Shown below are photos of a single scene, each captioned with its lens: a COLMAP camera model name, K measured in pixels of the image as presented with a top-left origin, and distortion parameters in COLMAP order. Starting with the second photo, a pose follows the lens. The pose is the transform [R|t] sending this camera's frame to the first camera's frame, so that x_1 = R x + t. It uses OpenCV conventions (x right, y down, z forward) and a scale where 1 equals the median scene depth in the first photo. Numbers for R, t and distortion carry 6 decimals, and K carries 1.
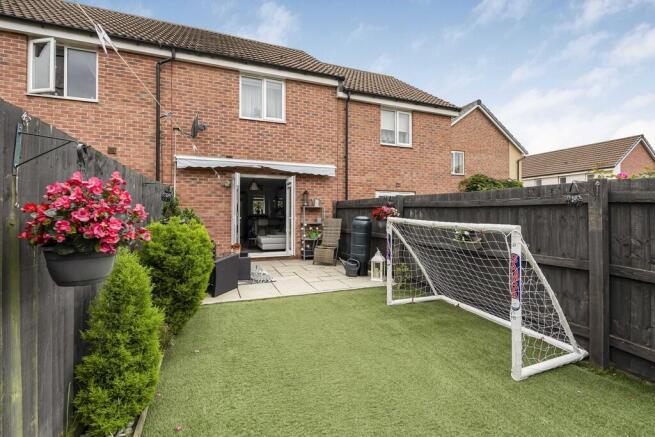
lens RADIAL K [[293.8, 0, 326.5], [0, 293.8, 210.1], [0, 0, 1]] dist [0.000958, -0.000012]
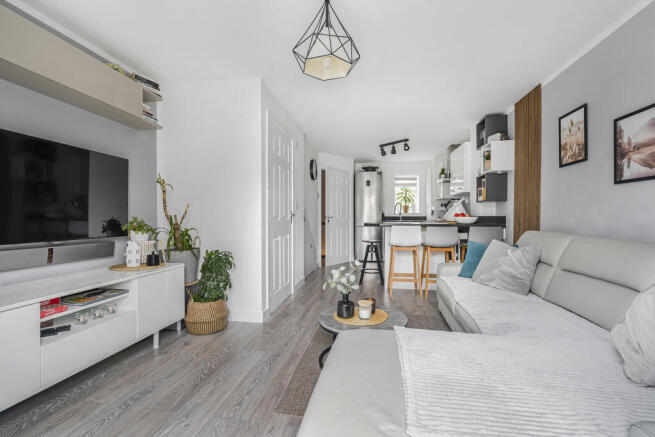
lens RADIAL K [[293.8, 0, 326.5], [0, 293.8, 210.1], [0, 0, 1]] dist [0.000958, -0.000012]
pose [[0.855906, -0.007726, -0.517074, -0.185712], [0.002248, 0.999935, -0.011221, 0.025926], [0.517127, 0.008442, 0.855867, 1.033213]]
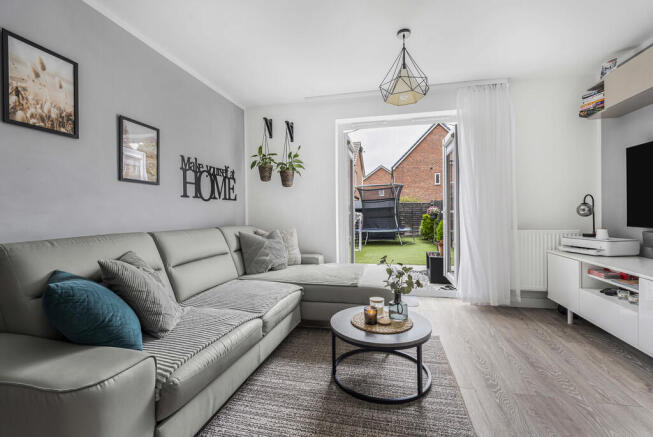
lens RADIAL K [[292.9, 0, 325.5], [0, 292.9, 210.1], [0, 0, 1]] dist [0.000958, -0.000012]
pose [[-0.822992, 0.017502, 0.567784, -0.395518], [0.007279, 0.999768, -0.020268, 0.033258], [-0.568007, -0.012547, -0.822928, 1.498720]]
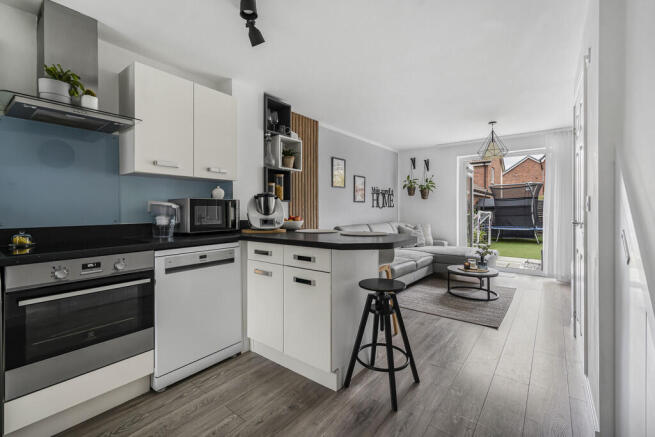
lens RADIAL K [[293.8, 0, 326.5], [0, 293.8, 210.1], [0, 0, 1]] dist [0.000958, -0.000012]
pose [[-0.512972, -0.003300, 0.858399, -0.607482], [-0.005842, 0.999983, 0.000353, 0.017420], [-0.858385, -0.004833, -0.512983, 1.761924]]
